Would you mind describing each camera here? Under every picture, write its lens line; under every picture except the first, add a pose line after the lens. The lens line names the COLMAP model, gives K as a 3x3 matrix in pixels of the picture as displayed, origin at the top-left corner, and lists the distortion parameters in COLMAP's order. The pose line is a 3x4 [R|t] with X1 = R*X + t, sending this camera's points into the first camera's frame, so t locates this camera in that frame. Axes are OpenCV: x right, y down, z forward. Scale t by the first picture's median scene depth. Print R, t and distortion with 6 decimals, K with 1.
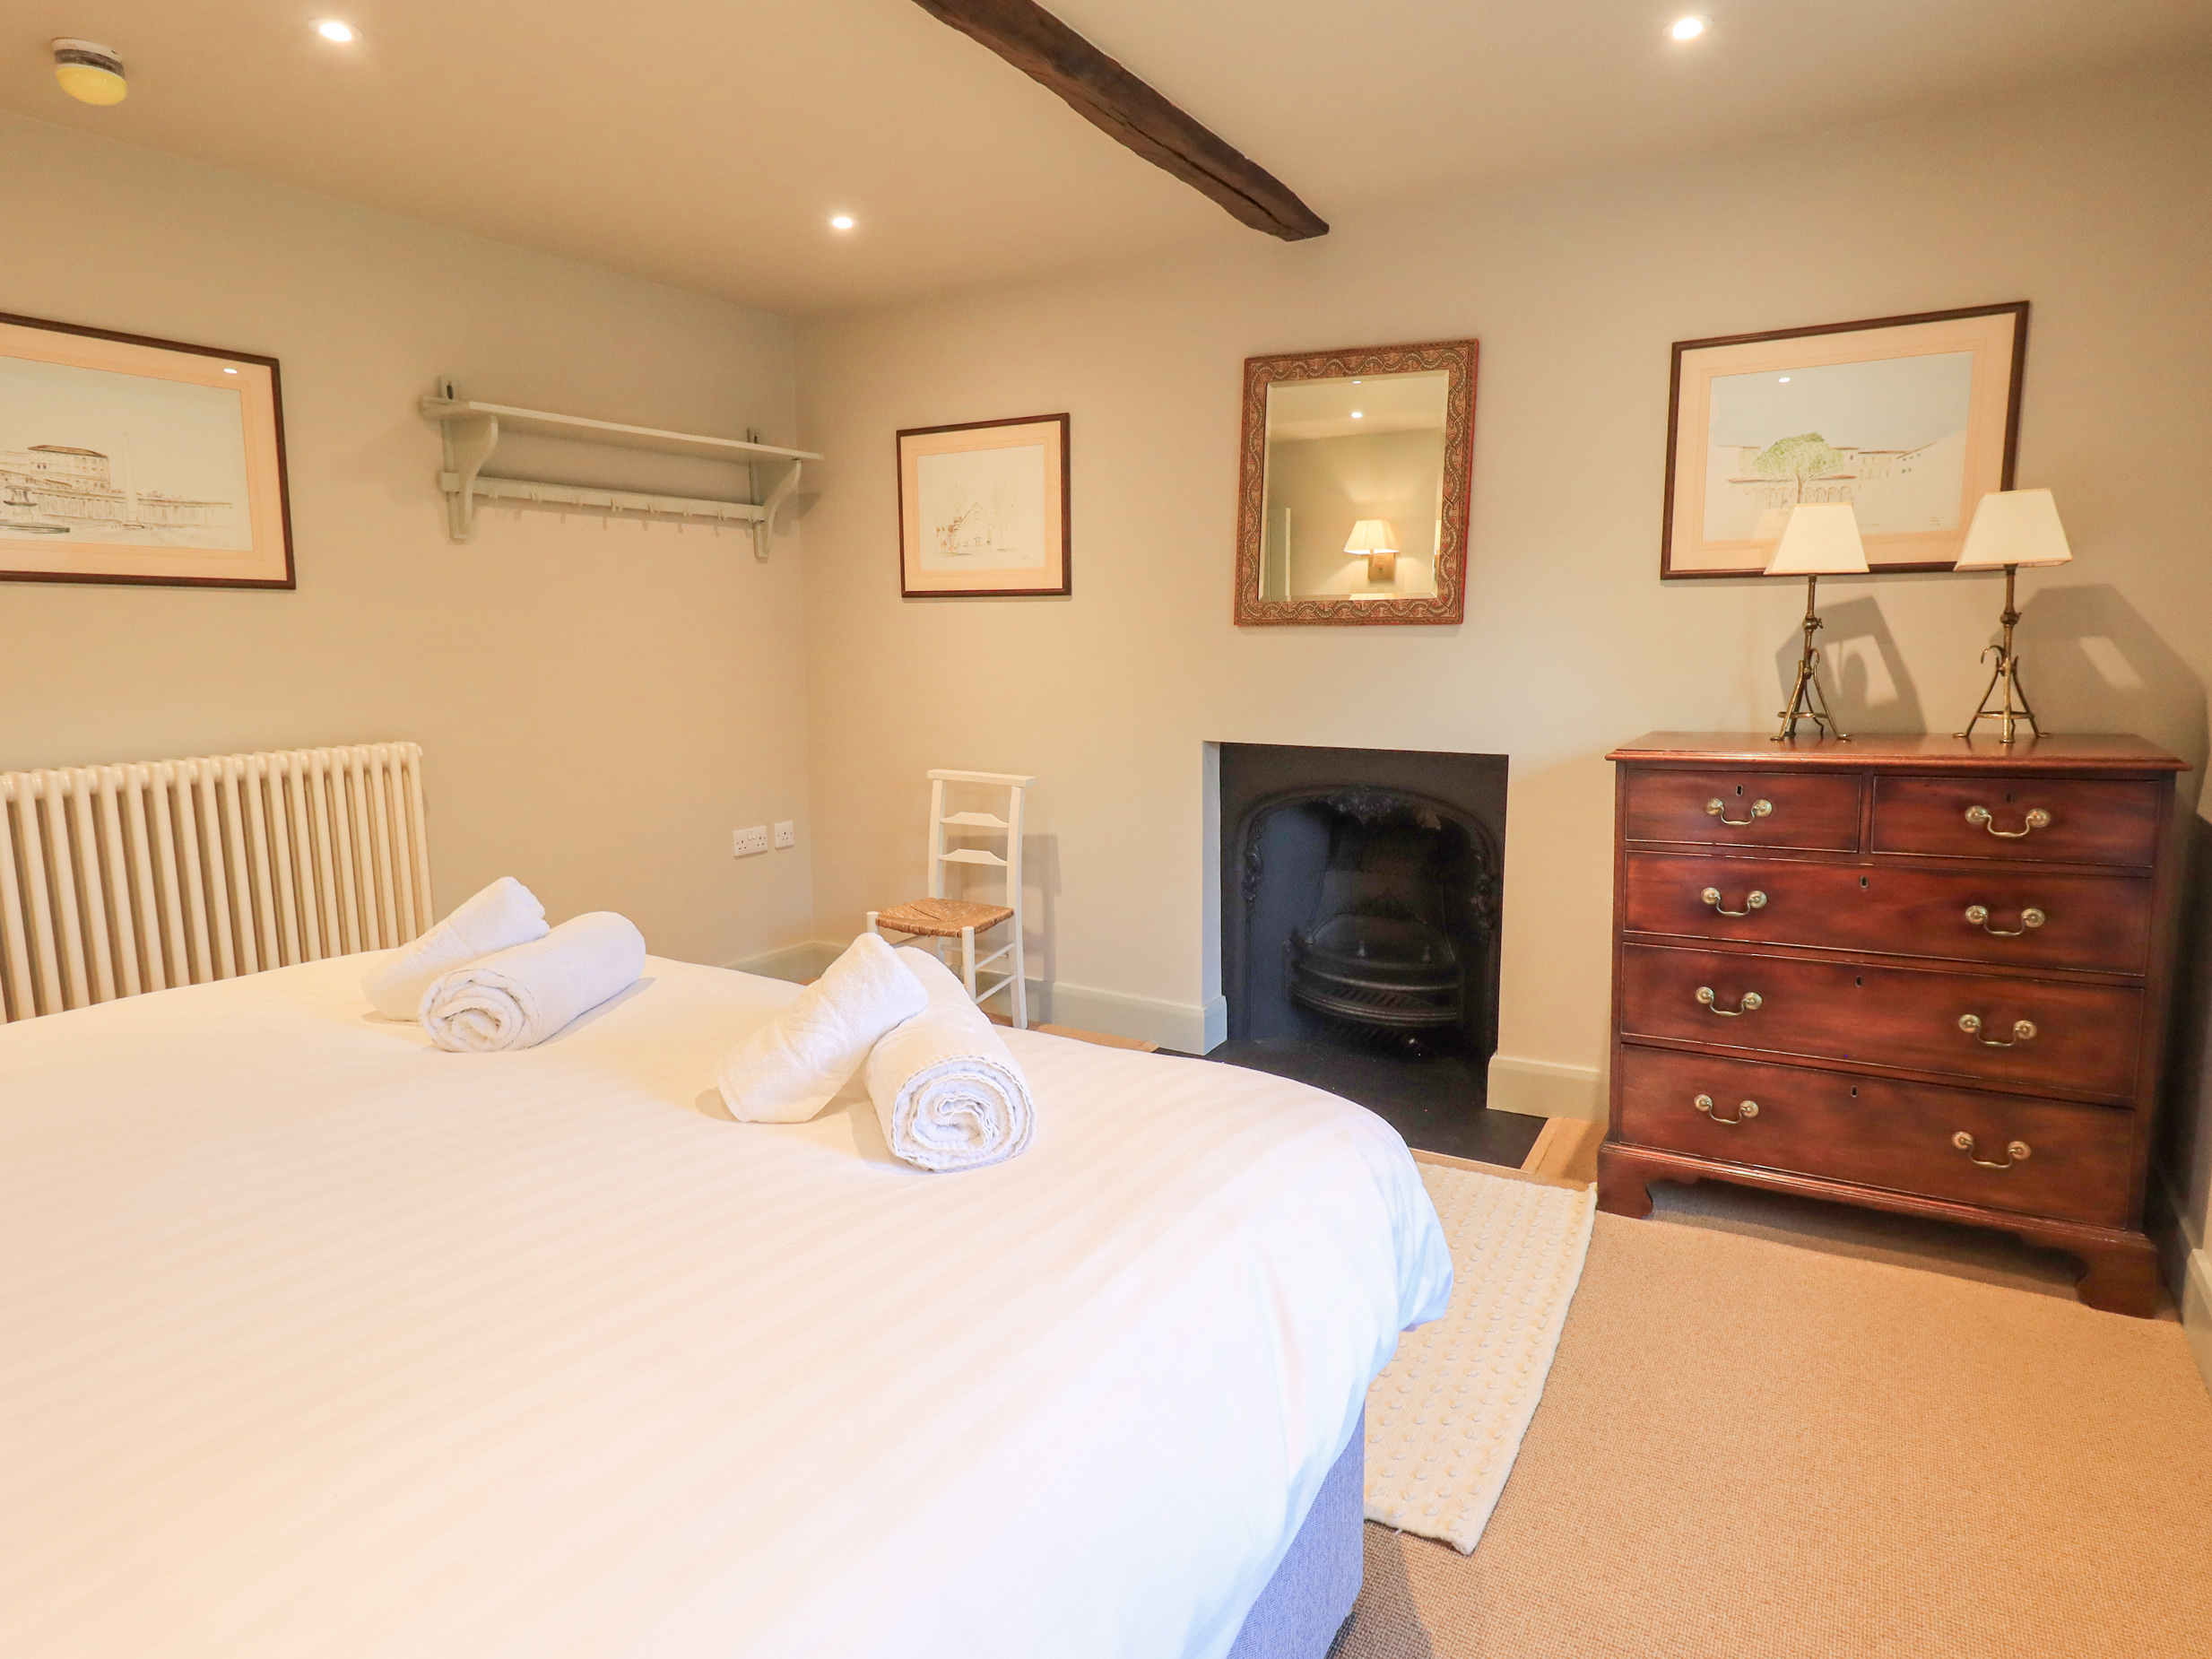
lens RADIAL K [[1220.0, 0, 1106.0], [0, 1220.0, 829.5], [0, 0, 1]] dist [-0.000108, 0.000961]
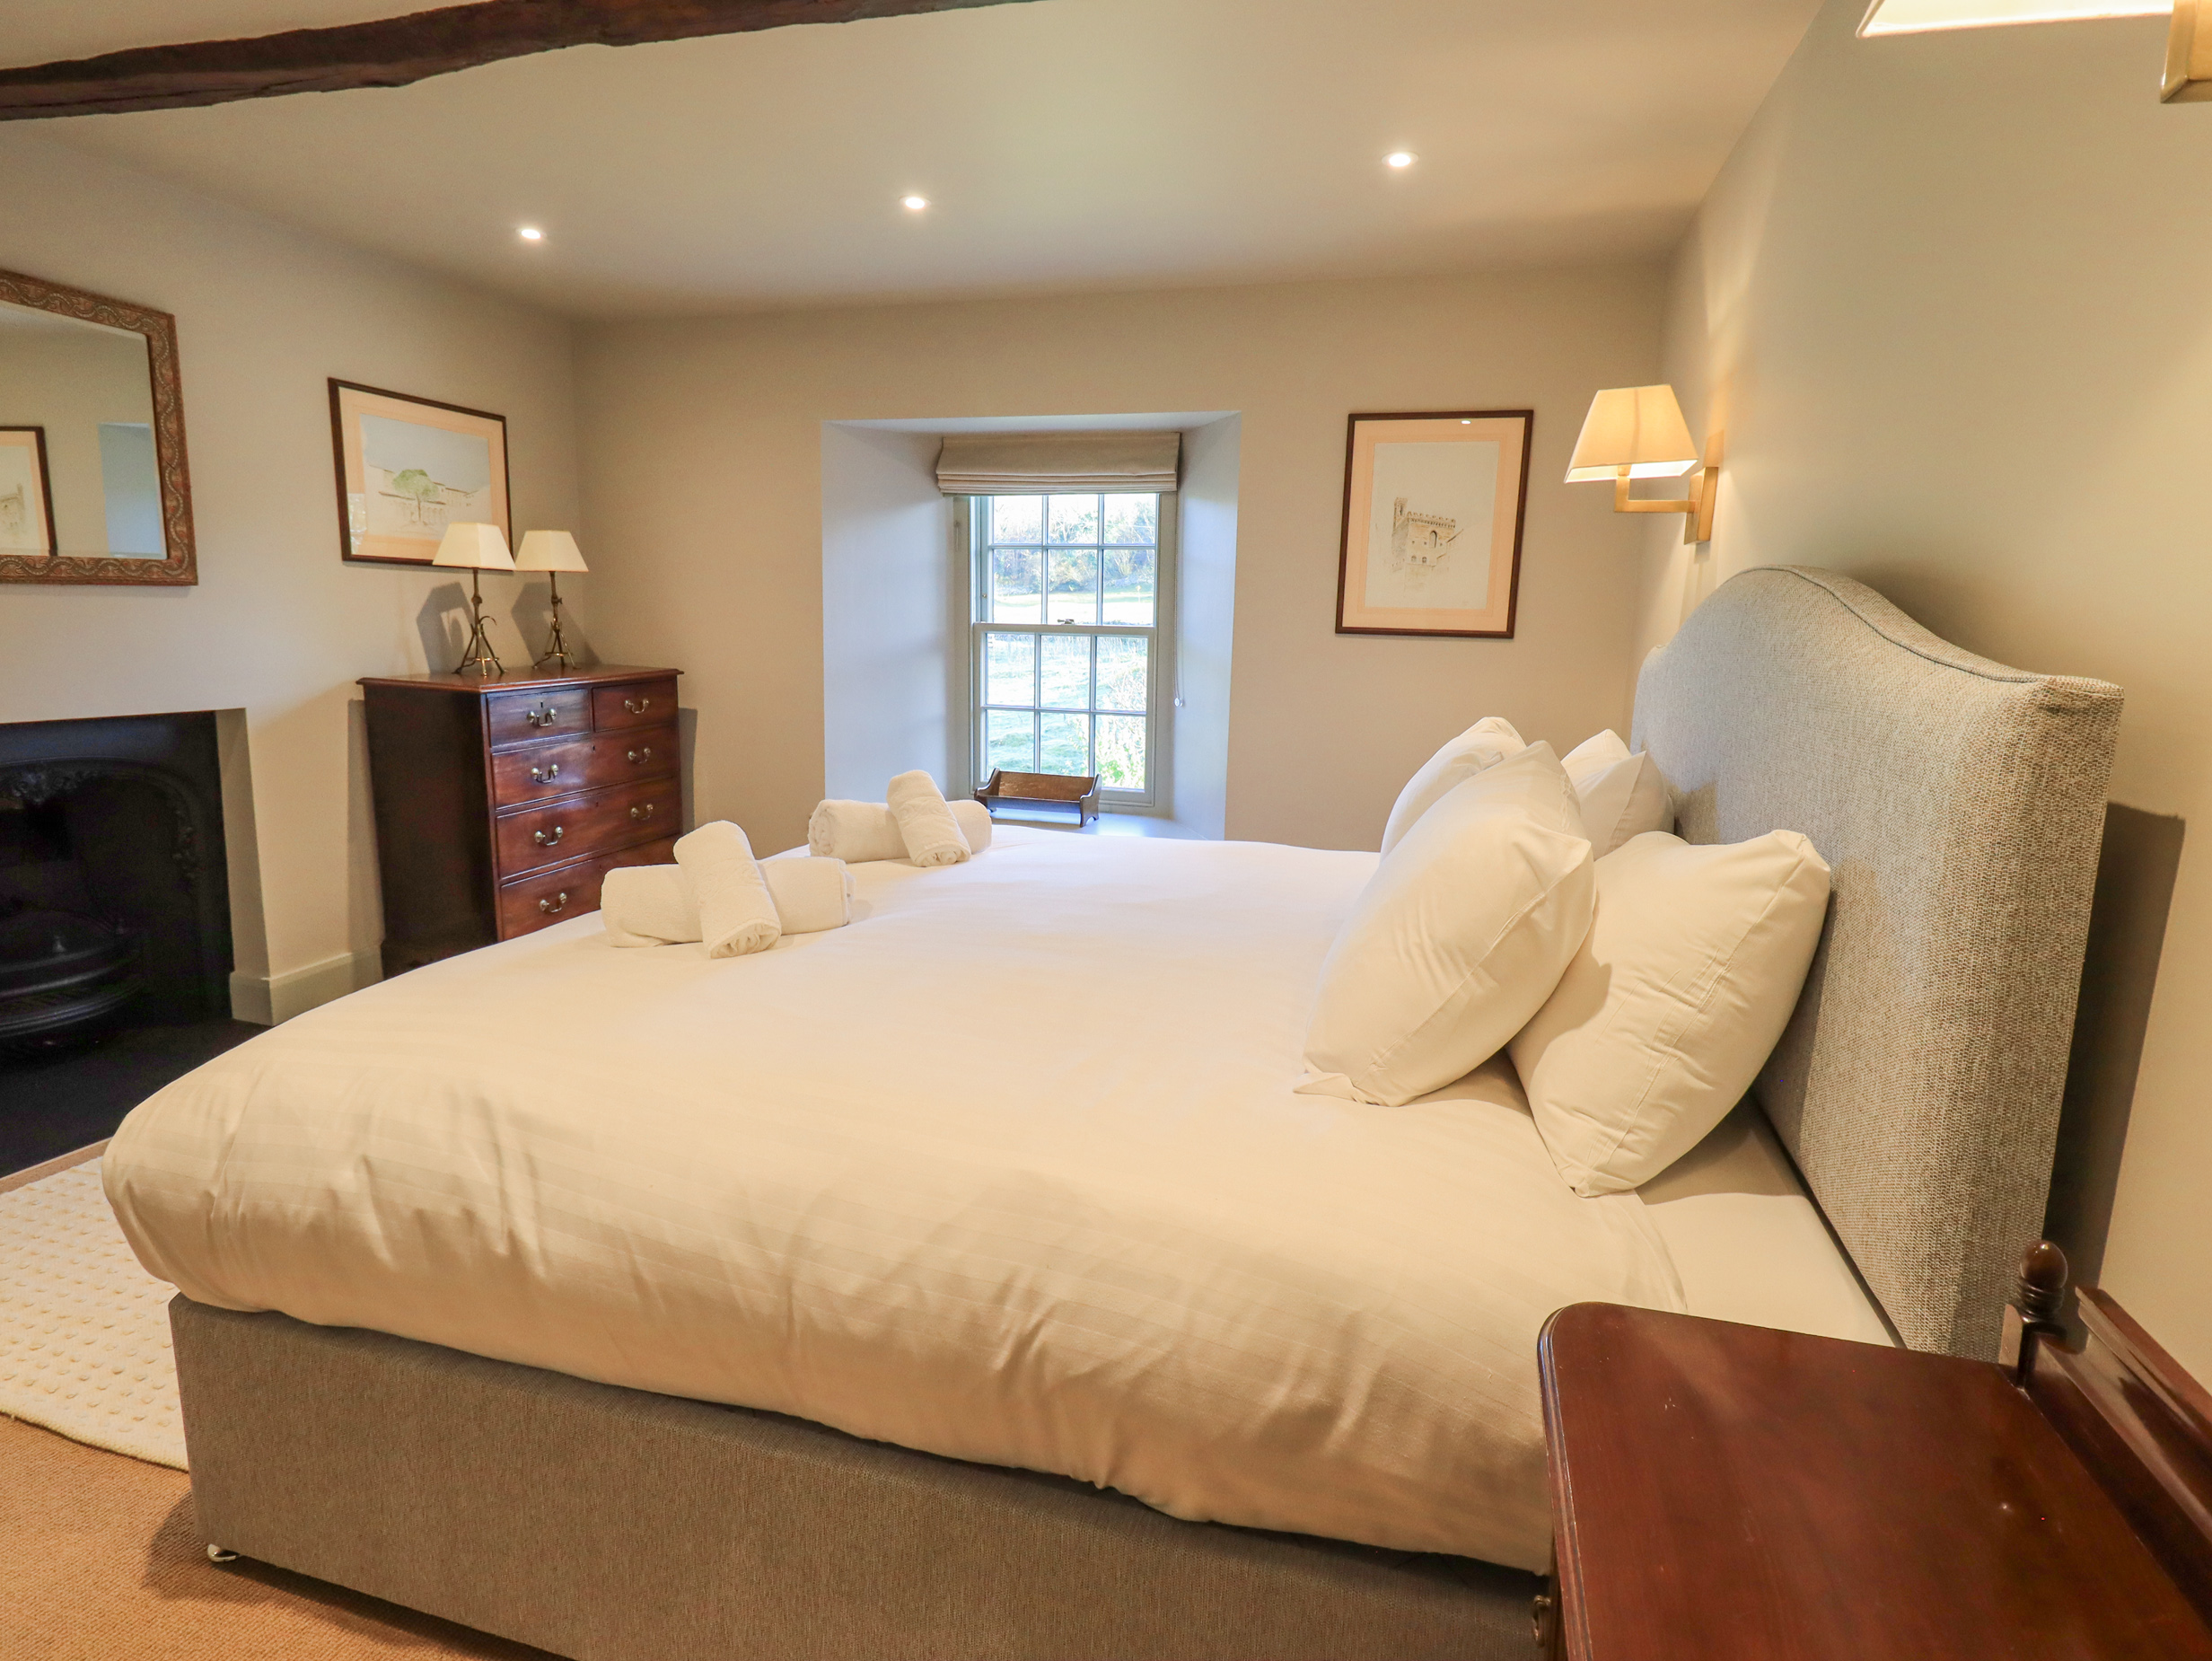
lens RADIAL K [[1220.0, 0, 1106.0], [0, 1220.0, 830.5], [0, 0, 1]] dist [-0.000108, 0.000961]
pose [[-0.271158, -0.159776, 0.949181, -1.123550], [0.124304, 0.972056, 0.199138, -0.088587], [-0.954475, 0.171985, -0.243720, 0.635749]]
